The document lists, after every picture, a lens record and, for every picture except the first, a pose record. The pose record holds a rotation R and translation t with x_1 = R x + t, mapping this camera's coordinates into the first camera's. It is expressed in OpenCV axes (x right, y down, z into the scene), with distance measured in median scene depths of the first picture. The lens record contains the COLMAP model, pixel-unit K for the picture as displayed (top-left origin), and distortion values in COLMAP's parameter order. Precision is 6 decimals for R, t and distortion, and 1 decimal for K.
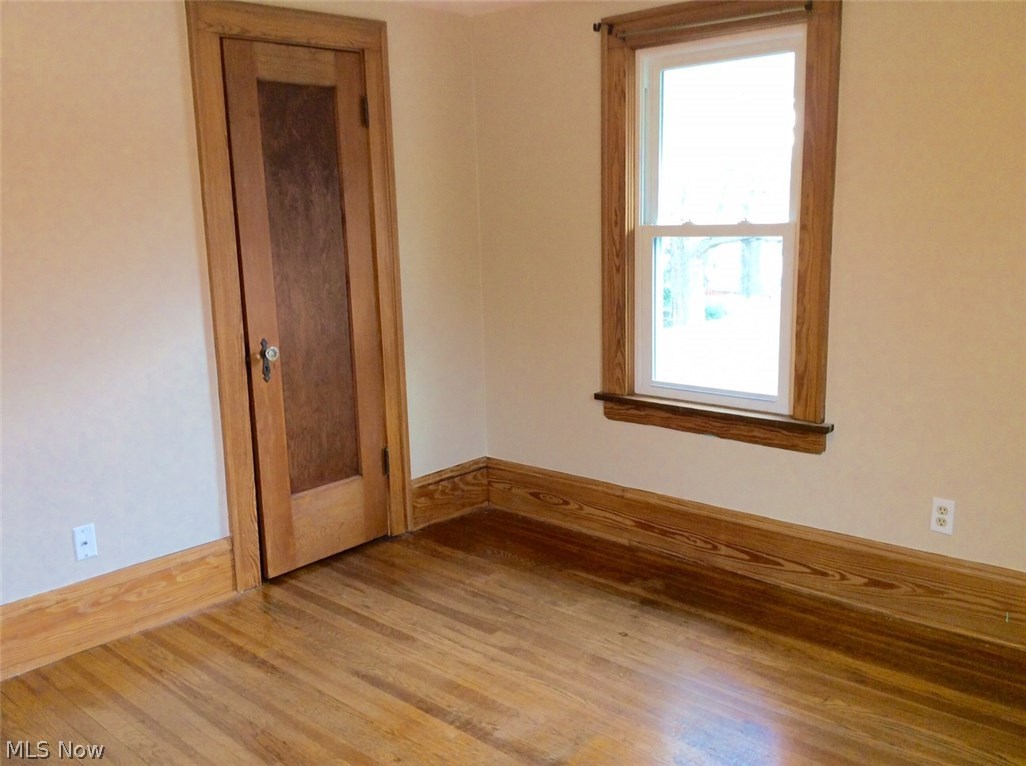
lens RADIAL K [[918.2, 0, 515.0], [0, 918.2, 387.0], [0, 0, 1]] dist [0.049649, -0.103116]
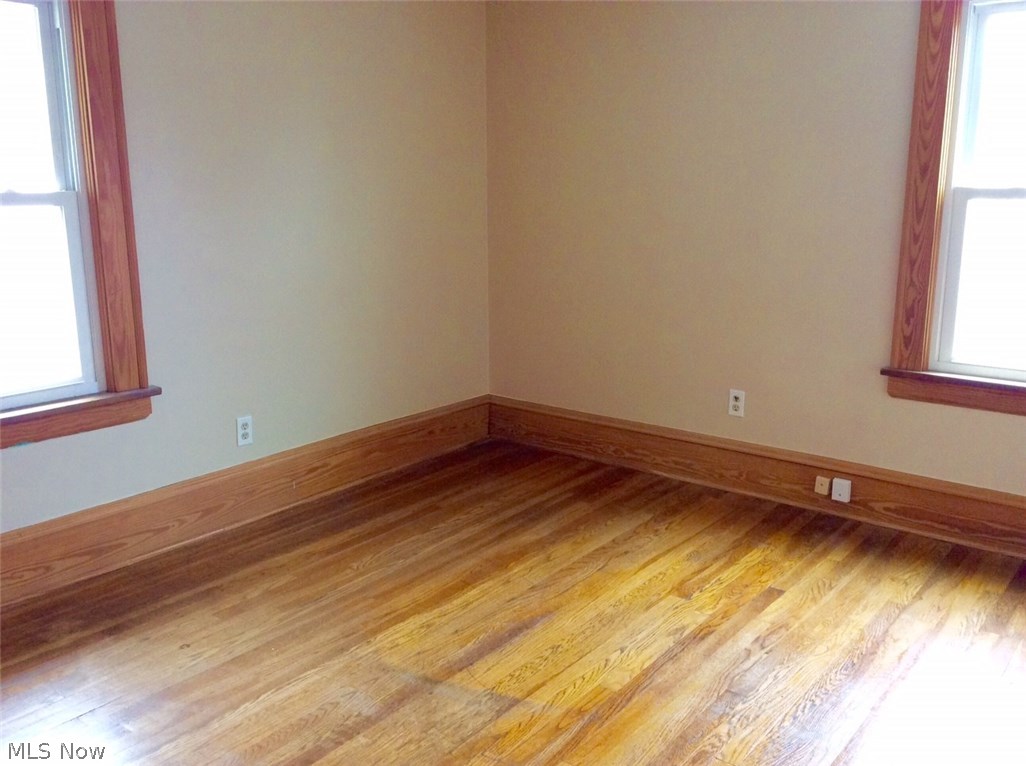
lens RADIAL K [[918.2, 0, 515.2], [0, 918.2, 380.4], [0, 0, 1]] dist [0.049649, -0.103116]
pose [[-0.081389, -0.186693, 0.979041, -0.699829], [0.191674, 0.961032, 0.199193, -0.093079], [-0.978078, 0.203869, -0.042433, 0.629517]]
